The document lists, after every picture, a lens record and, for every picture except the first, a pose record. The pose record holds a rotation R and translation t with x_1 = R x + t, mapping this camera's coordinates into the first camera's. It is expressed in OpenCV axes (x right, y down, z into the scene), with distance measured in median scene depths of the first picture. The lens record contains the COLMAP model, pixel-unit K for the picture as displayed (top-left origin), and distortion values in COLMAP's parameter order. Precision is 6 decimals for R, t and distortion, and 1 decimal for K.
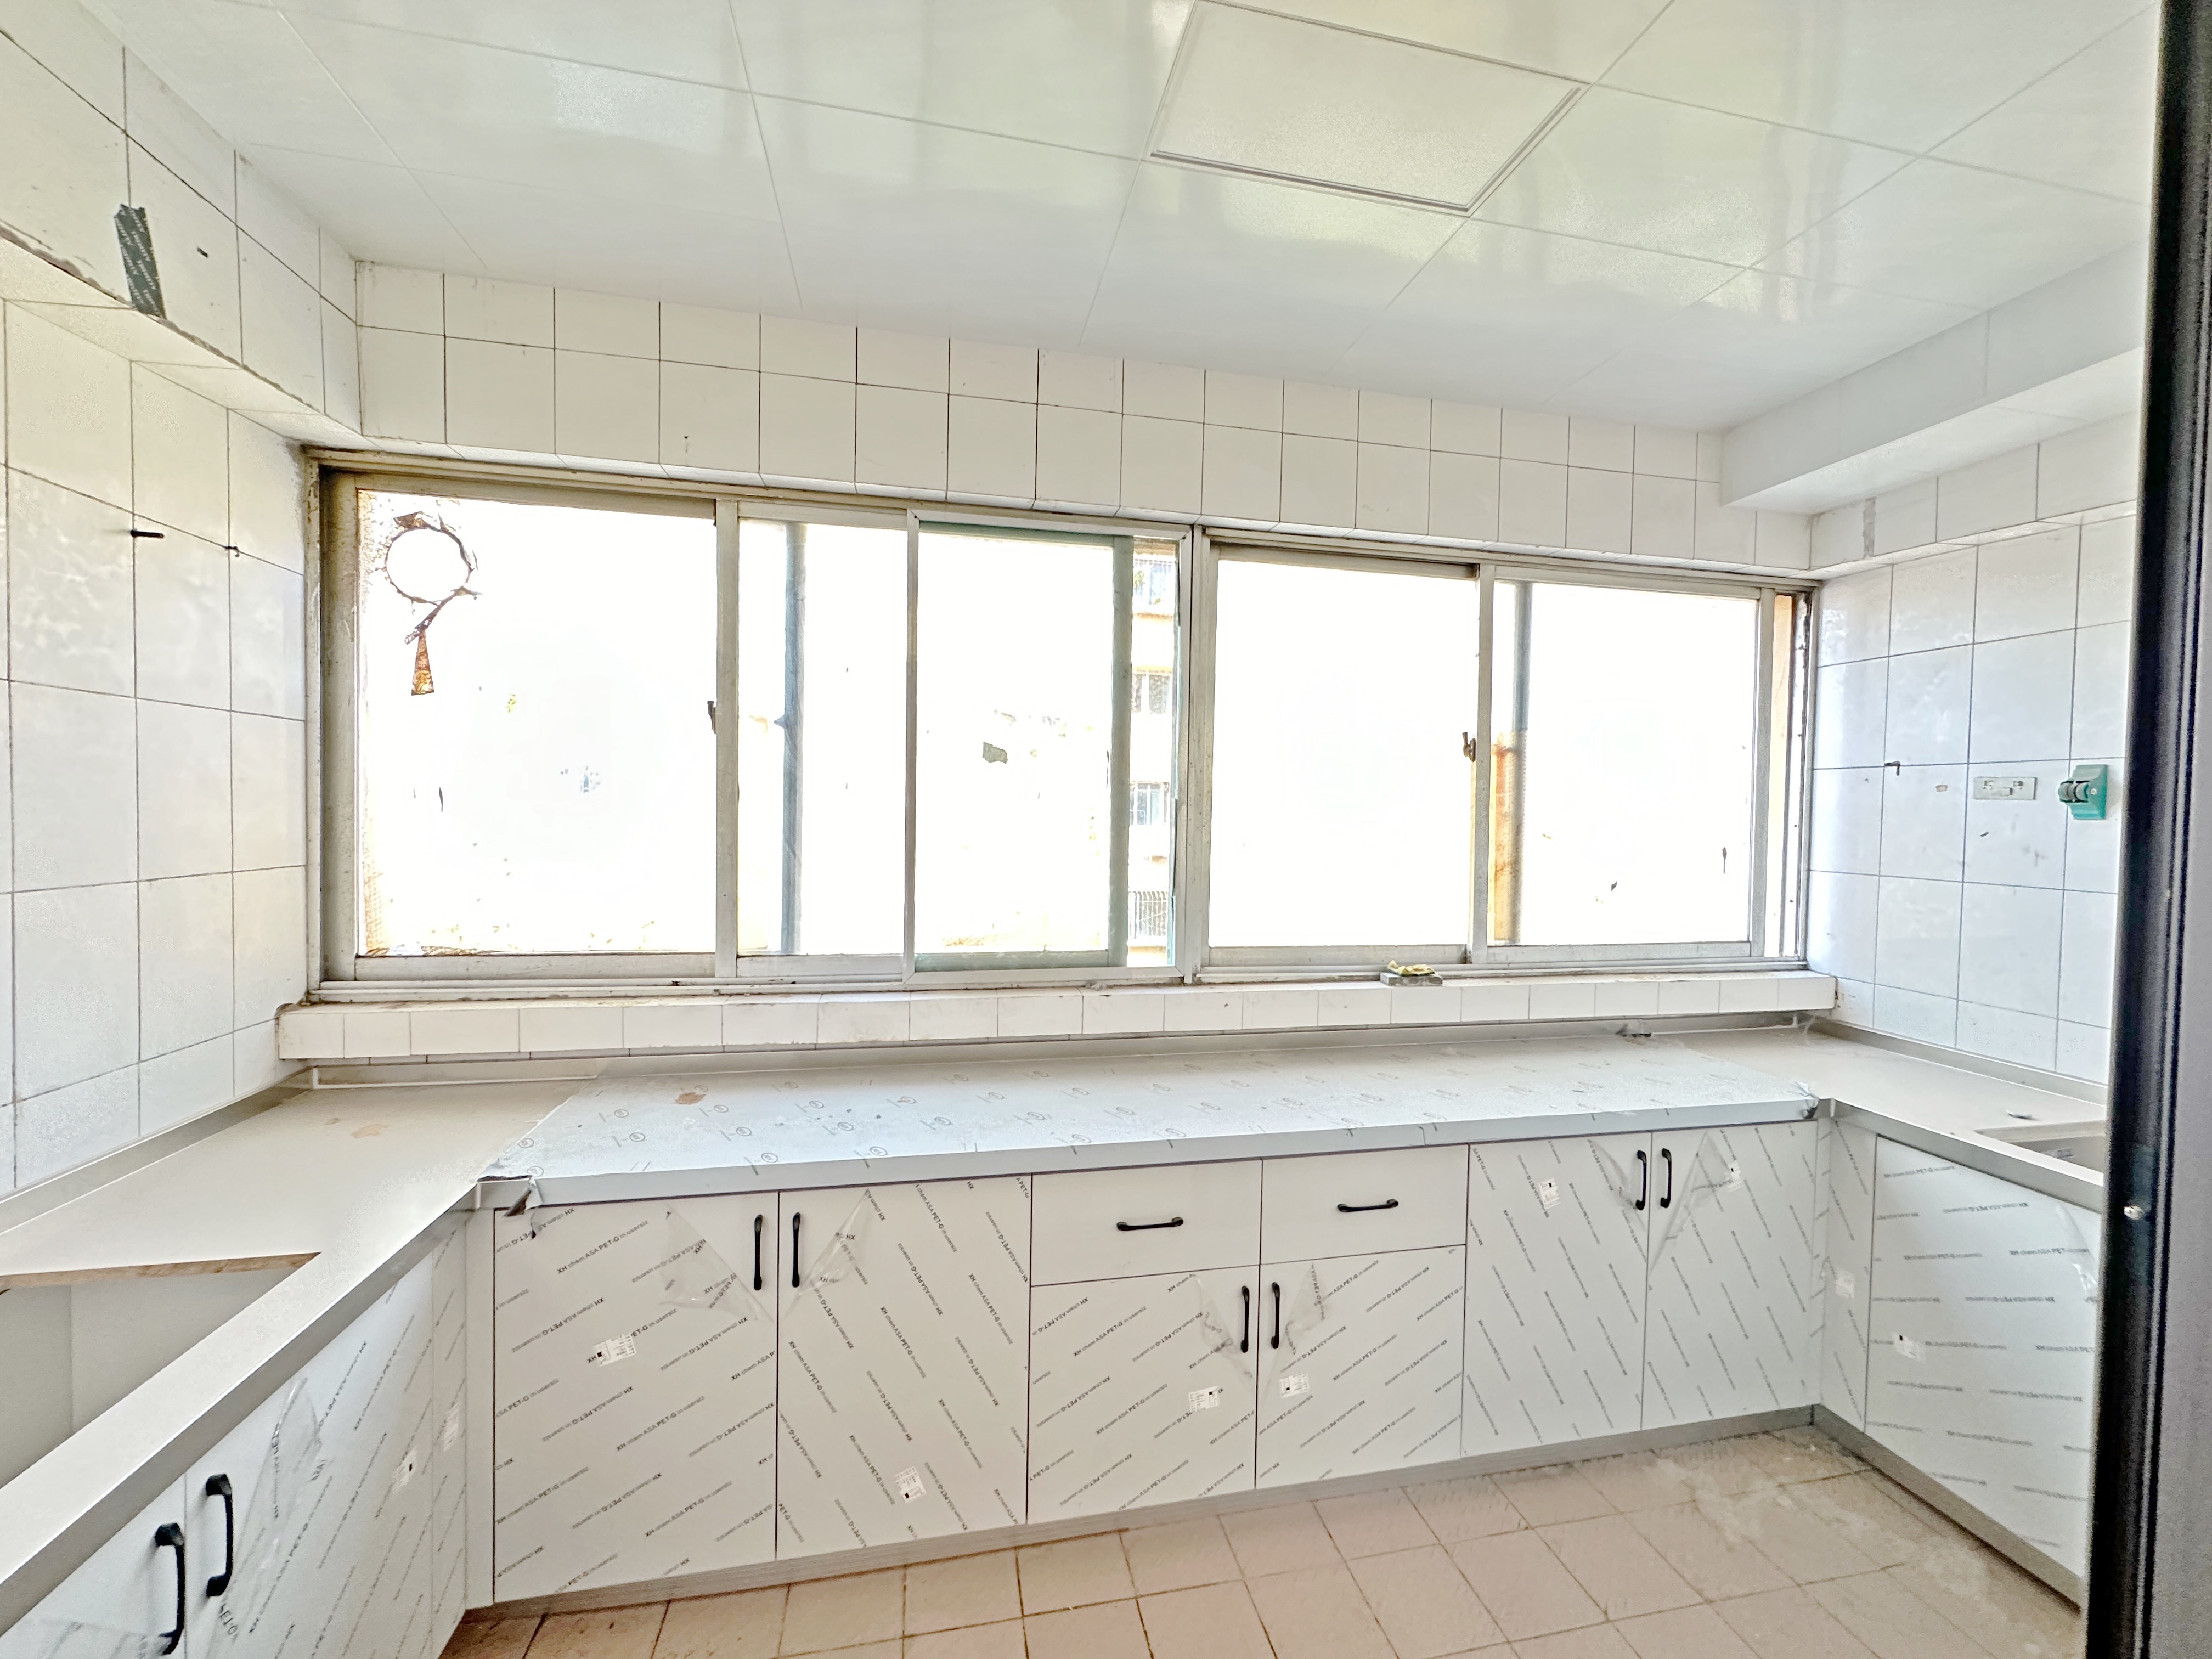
lens RADIAL K [[879.6, 0, 1116.3], [0, 879.6, 836.3], [0, 0, 1]] dist [-0.000843, -0.000052]
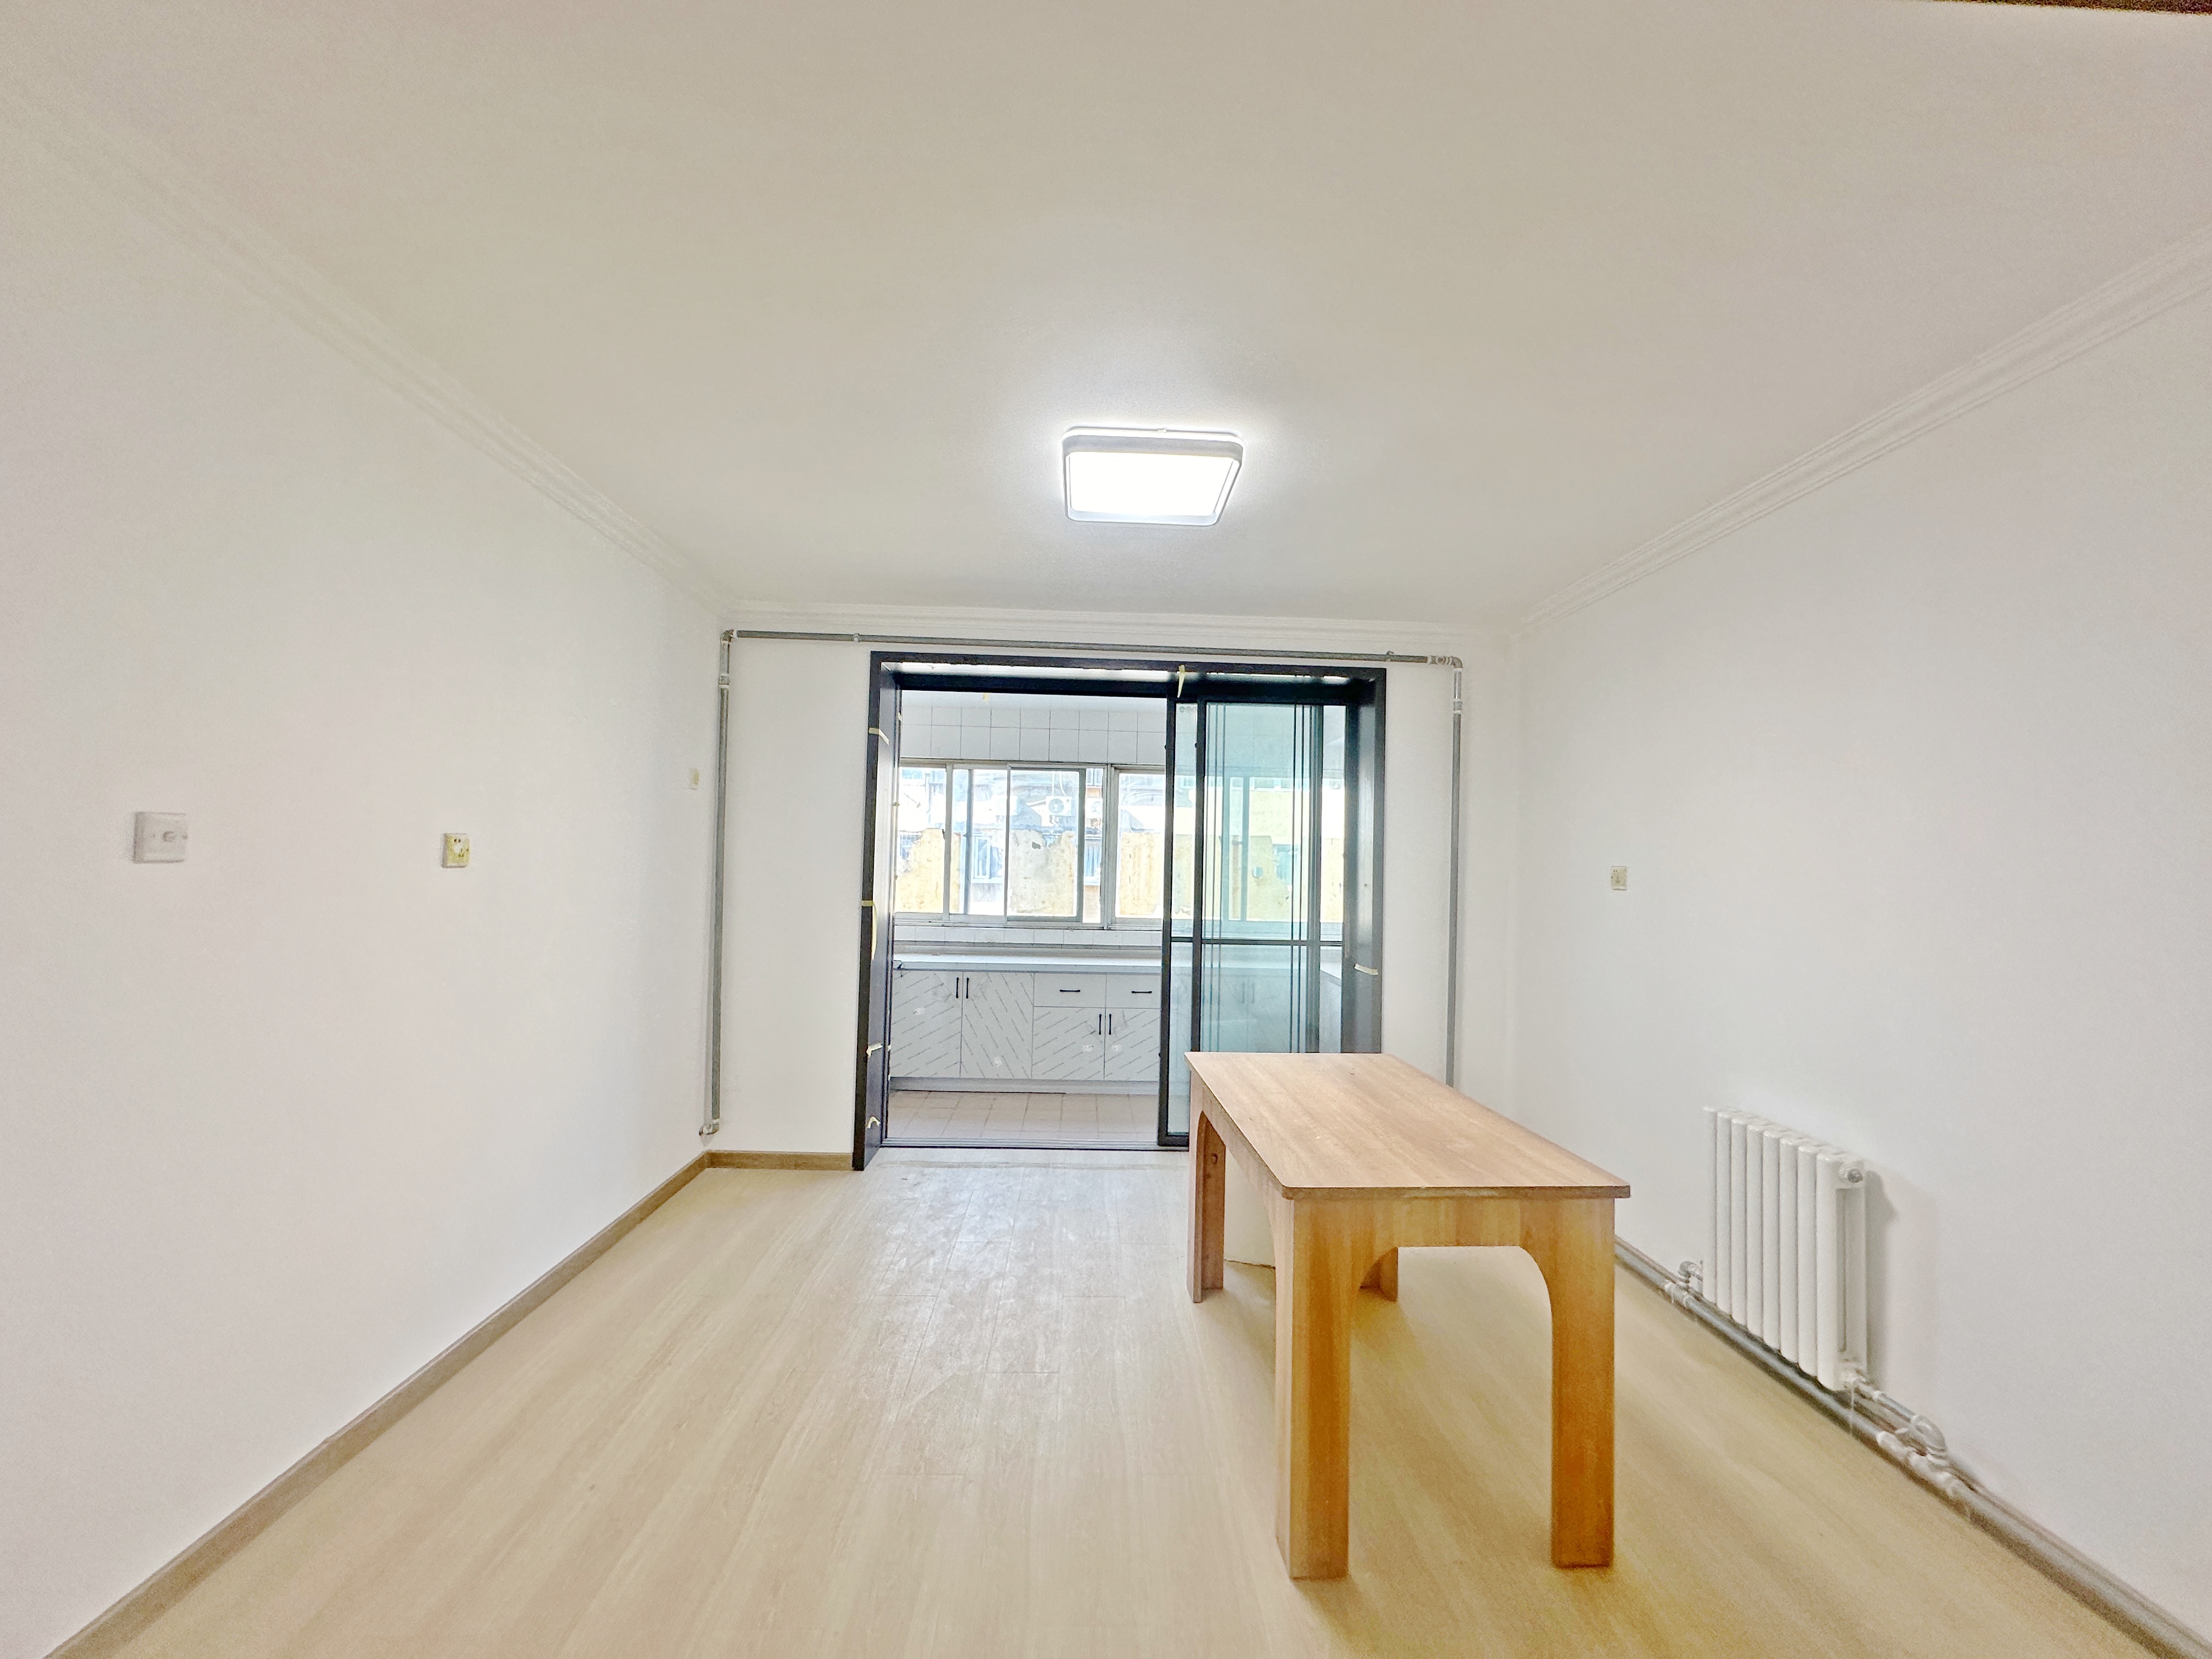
lens RADIAL K [[879.6, 0, 1104.5], [0, 879.6, 827.9], [0, 0, 1]] dist [-0.000843, -0.000052]
pose [[0.981384, -0.006837, -0.191935, 0.645809], [-0.007841, 0.997107, -0.075610, 0.065921], [0.191897, 0.075708, 0.978491, -1.802752]]
